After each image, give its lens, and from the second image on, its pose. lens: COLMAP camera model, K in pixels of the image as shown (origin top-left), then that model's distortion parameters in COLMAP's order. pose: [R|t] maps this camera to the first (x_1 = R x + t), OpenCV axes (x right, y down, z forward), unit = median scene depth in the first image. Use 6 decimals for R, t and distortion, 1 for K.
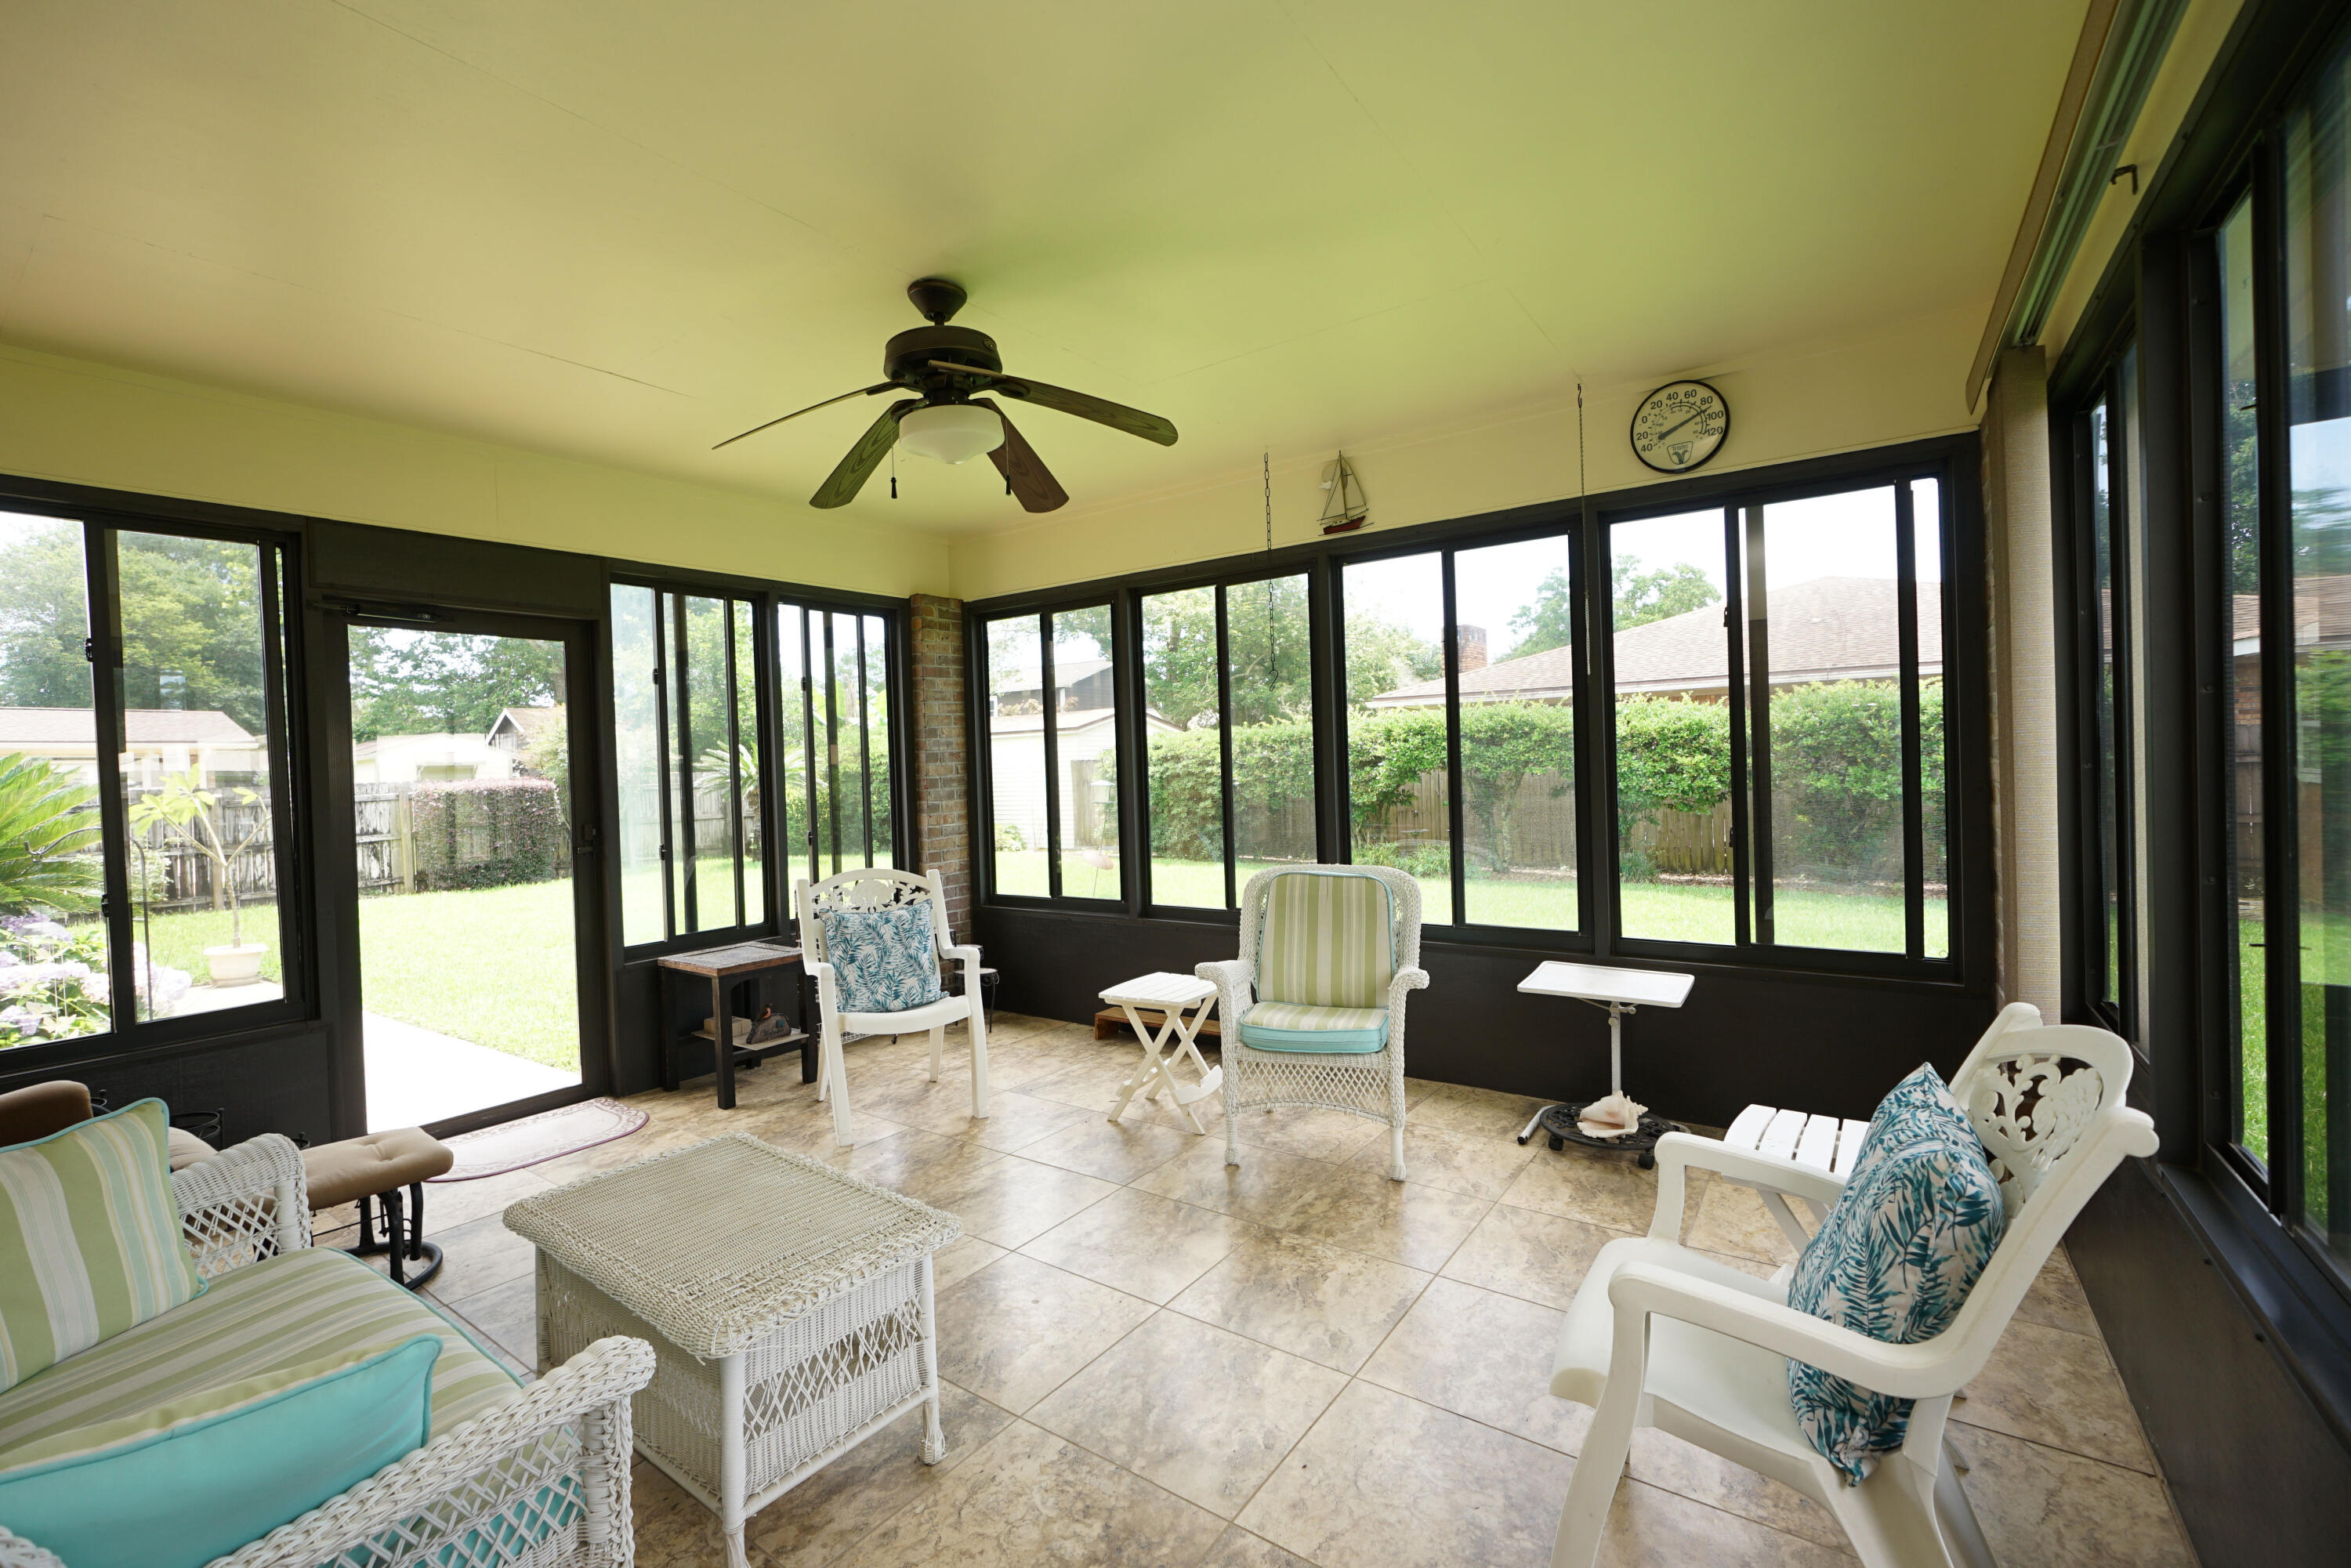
lens RADIAL K [[982.6, 0, 1150.2], [0, 982.6, 772.1], [0, 0, 1]] dist [-0.015251, 0.004501]
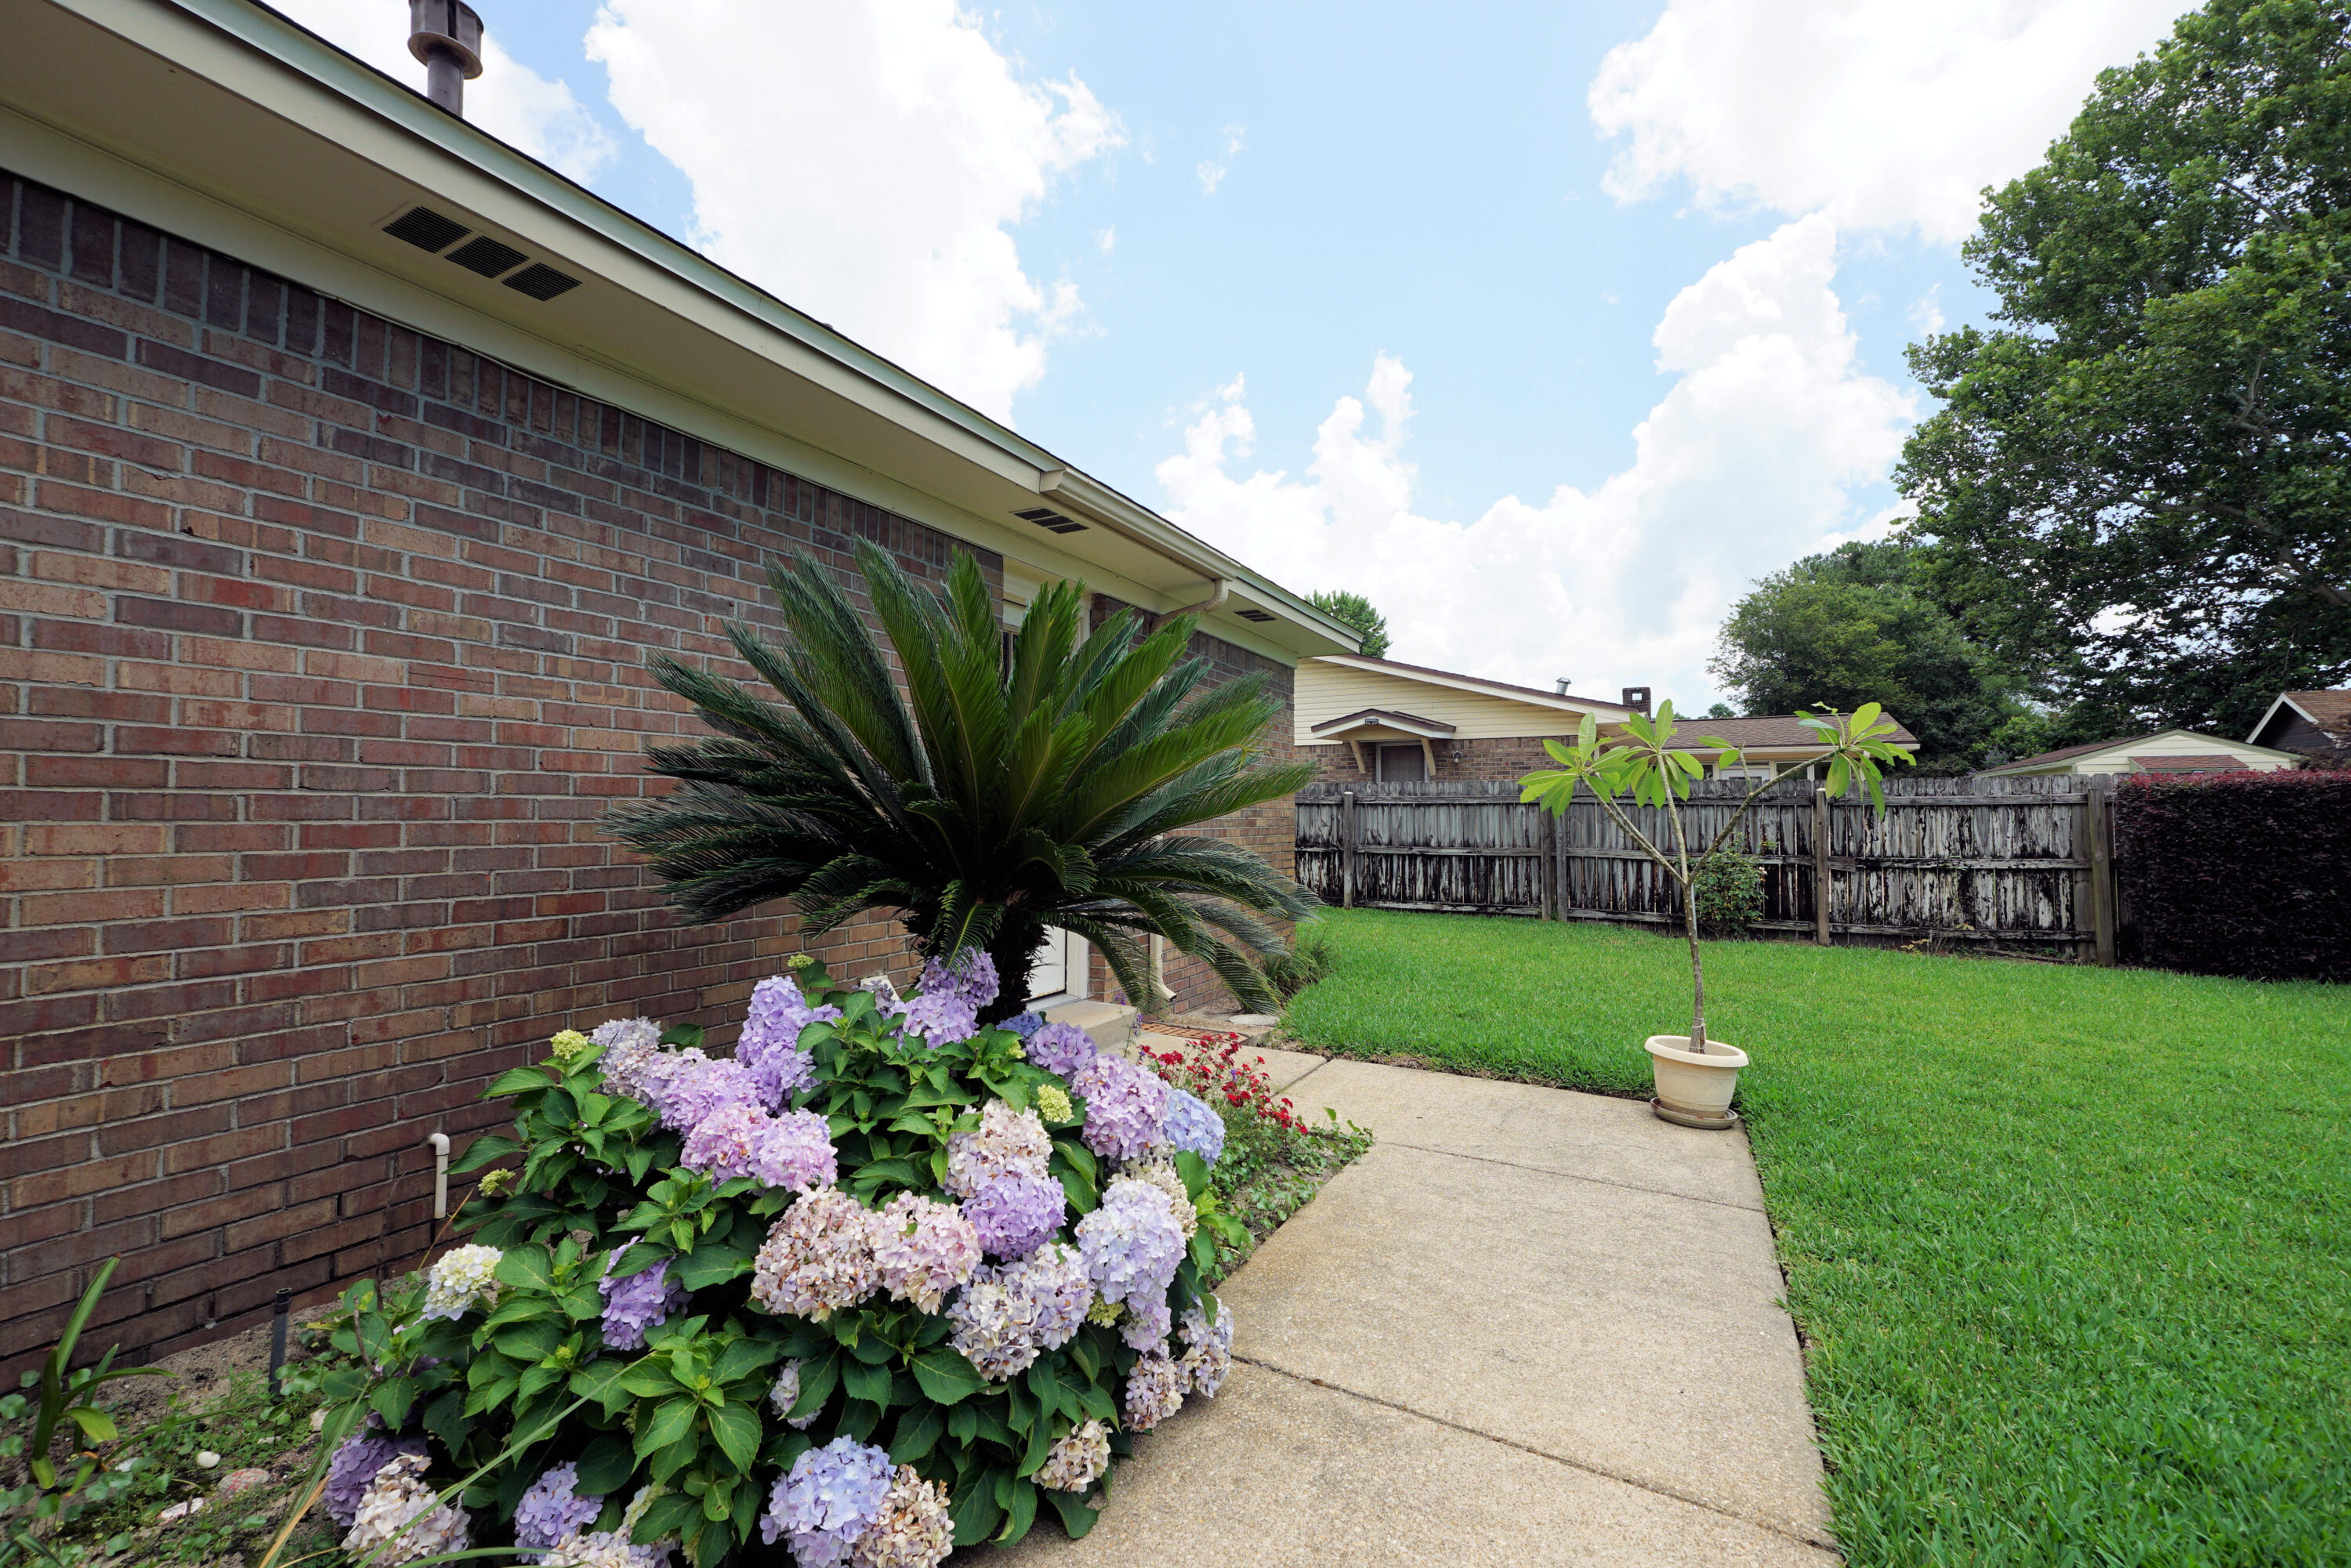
lens RADIAL K [[982.6, 0, 1174.7], [0, 982.6, 776.7], [0, 0, 1]] dist [-0.015251, 0.004501]
pose [[0.143098, -0.010303, -0.989655, -0.267537], [-0.014944, 0.999809, -0.012569, 0.029543], [0.989596, 0.016588, 0.142917, 0.372322]]
